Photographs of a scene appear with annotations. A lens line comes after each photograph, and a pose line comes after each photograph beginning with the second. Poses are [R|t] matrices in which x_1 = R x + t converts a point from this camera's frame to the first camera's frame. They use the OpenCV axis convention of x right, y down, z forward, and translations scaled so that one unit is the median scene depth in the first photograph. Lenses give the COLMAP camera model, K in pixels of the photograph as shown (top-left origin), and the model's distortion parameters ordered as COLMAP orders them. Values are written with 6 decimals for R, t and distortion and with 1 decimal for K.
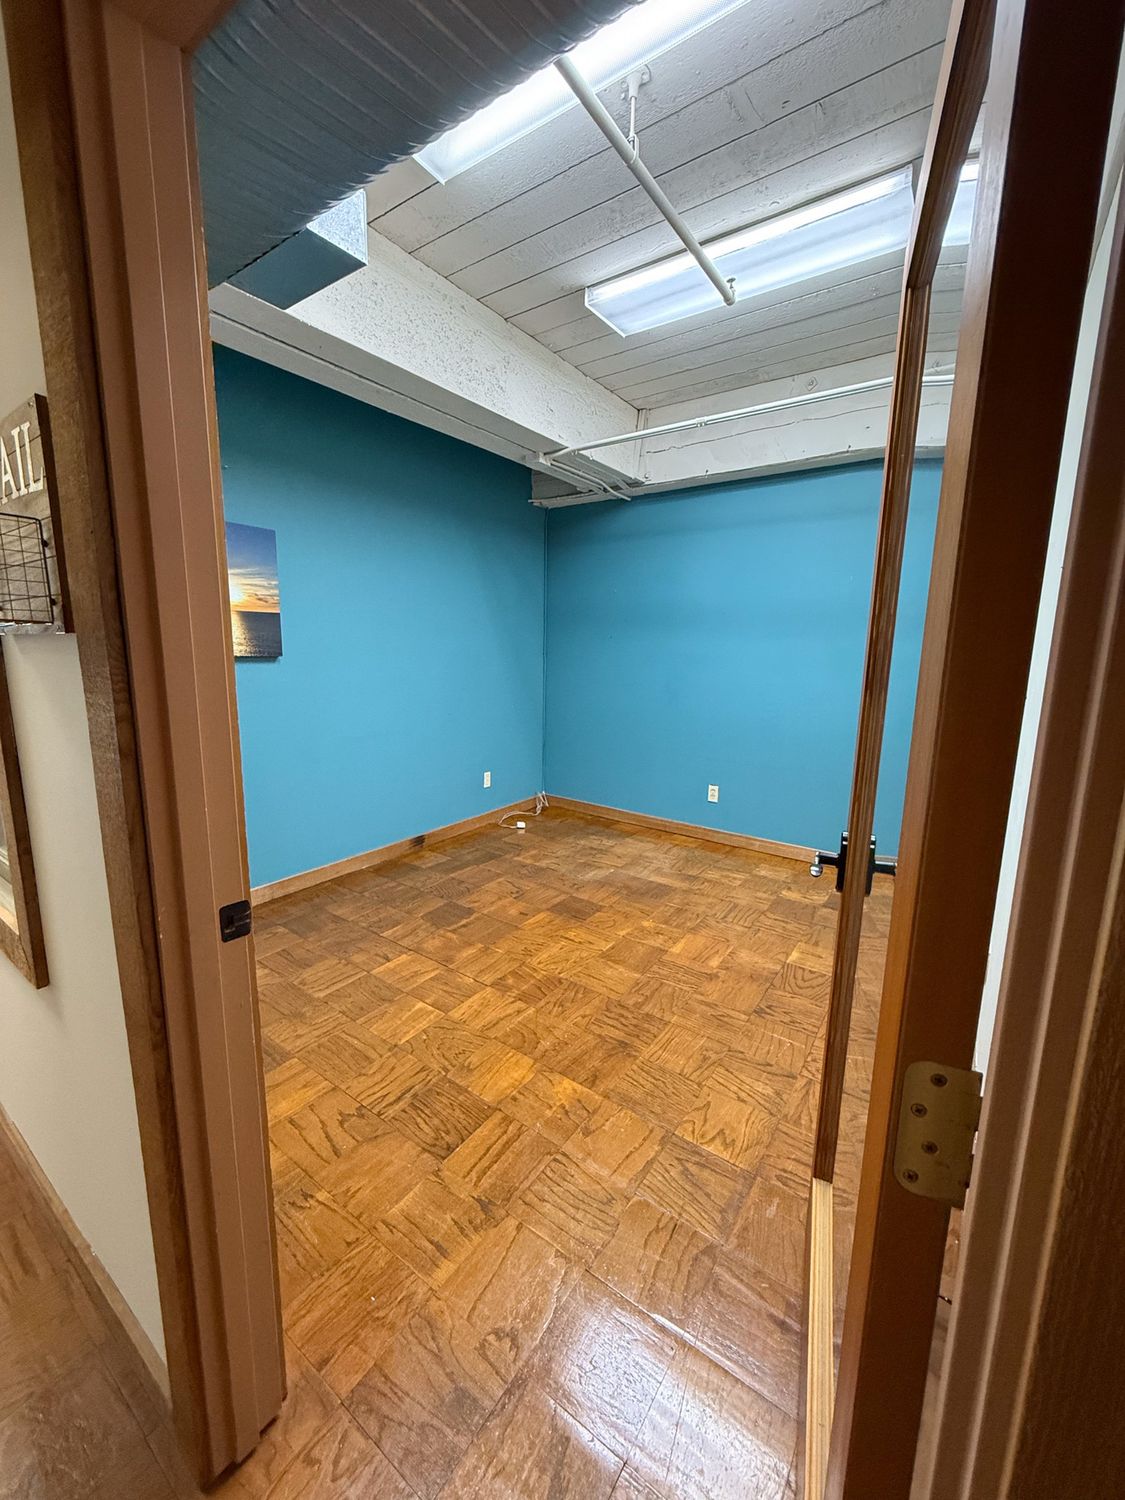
lens RADIAL K [[595.4, 0, 561.7], [0, 595.4, 748.0], [0, 0, 1]] dist [-0.001626, -0.000223]
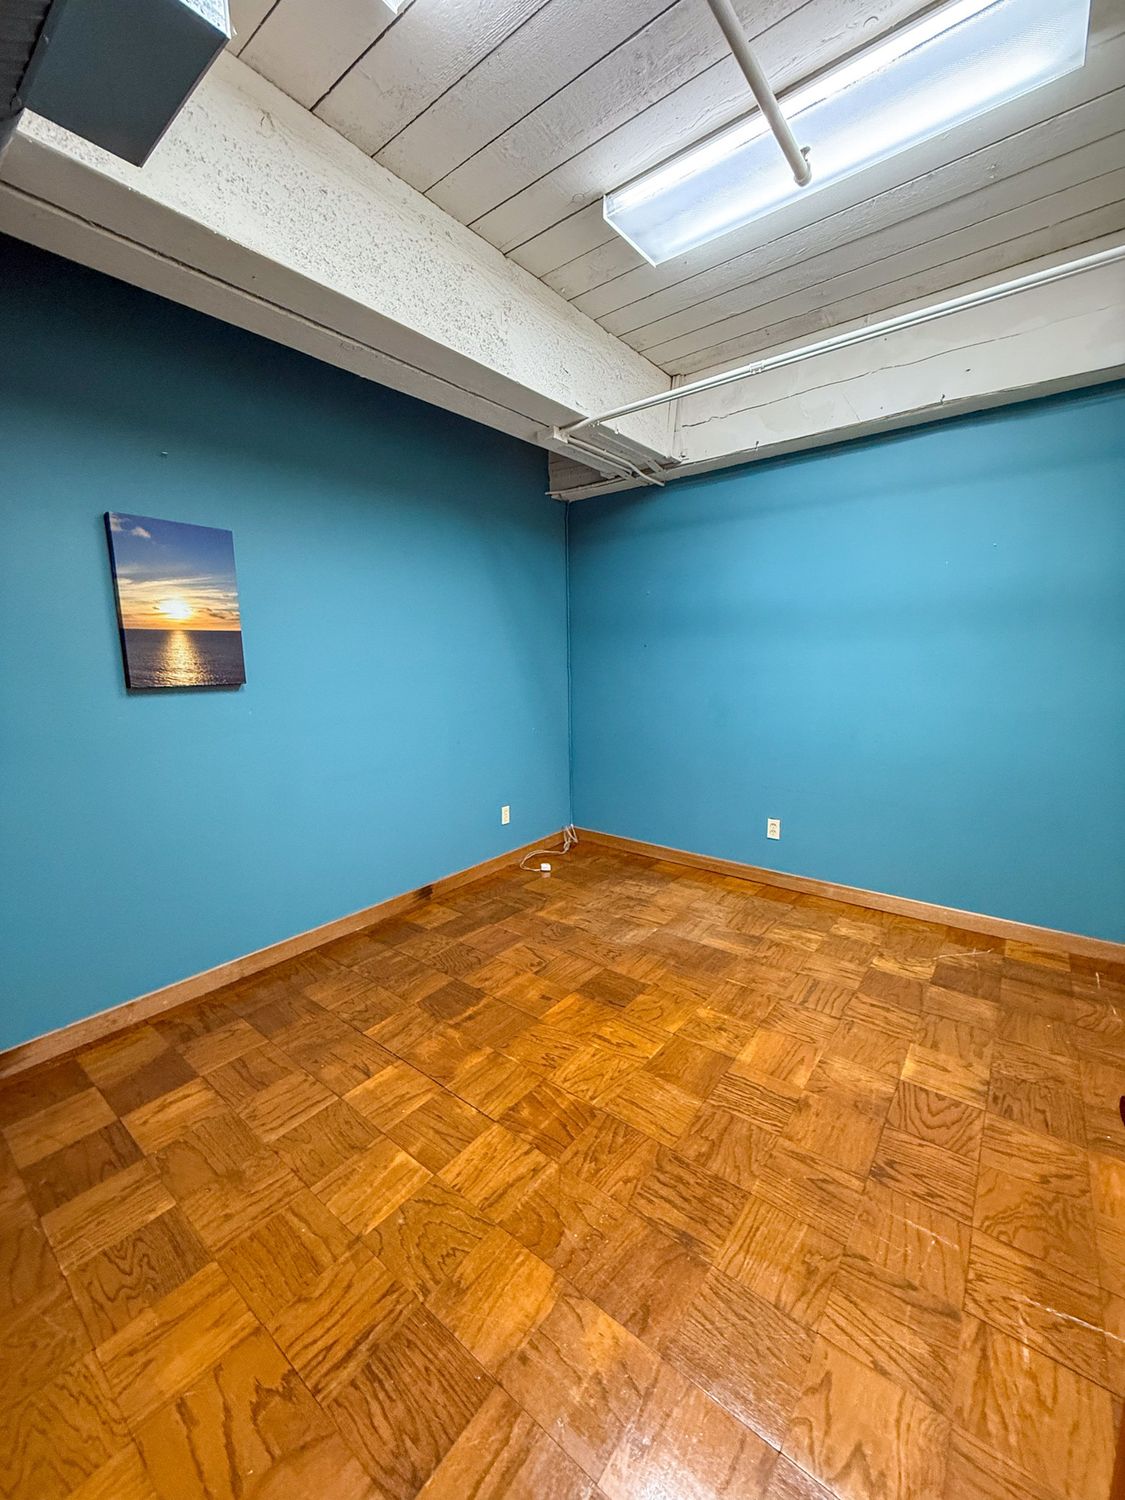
lens RADIAL K [[595.4, 0, 562.2], [0, 595.4, 746.7], [0, 0, 1]] dist [-0.001626, -0.000223]
pose [[0.998254, -0.024761, -0.053629, 0.009443], [0.023765, 0.999535, -0.019130, -0.044083], [0.054078, 0.017822, 0.998378, 0.222187]]
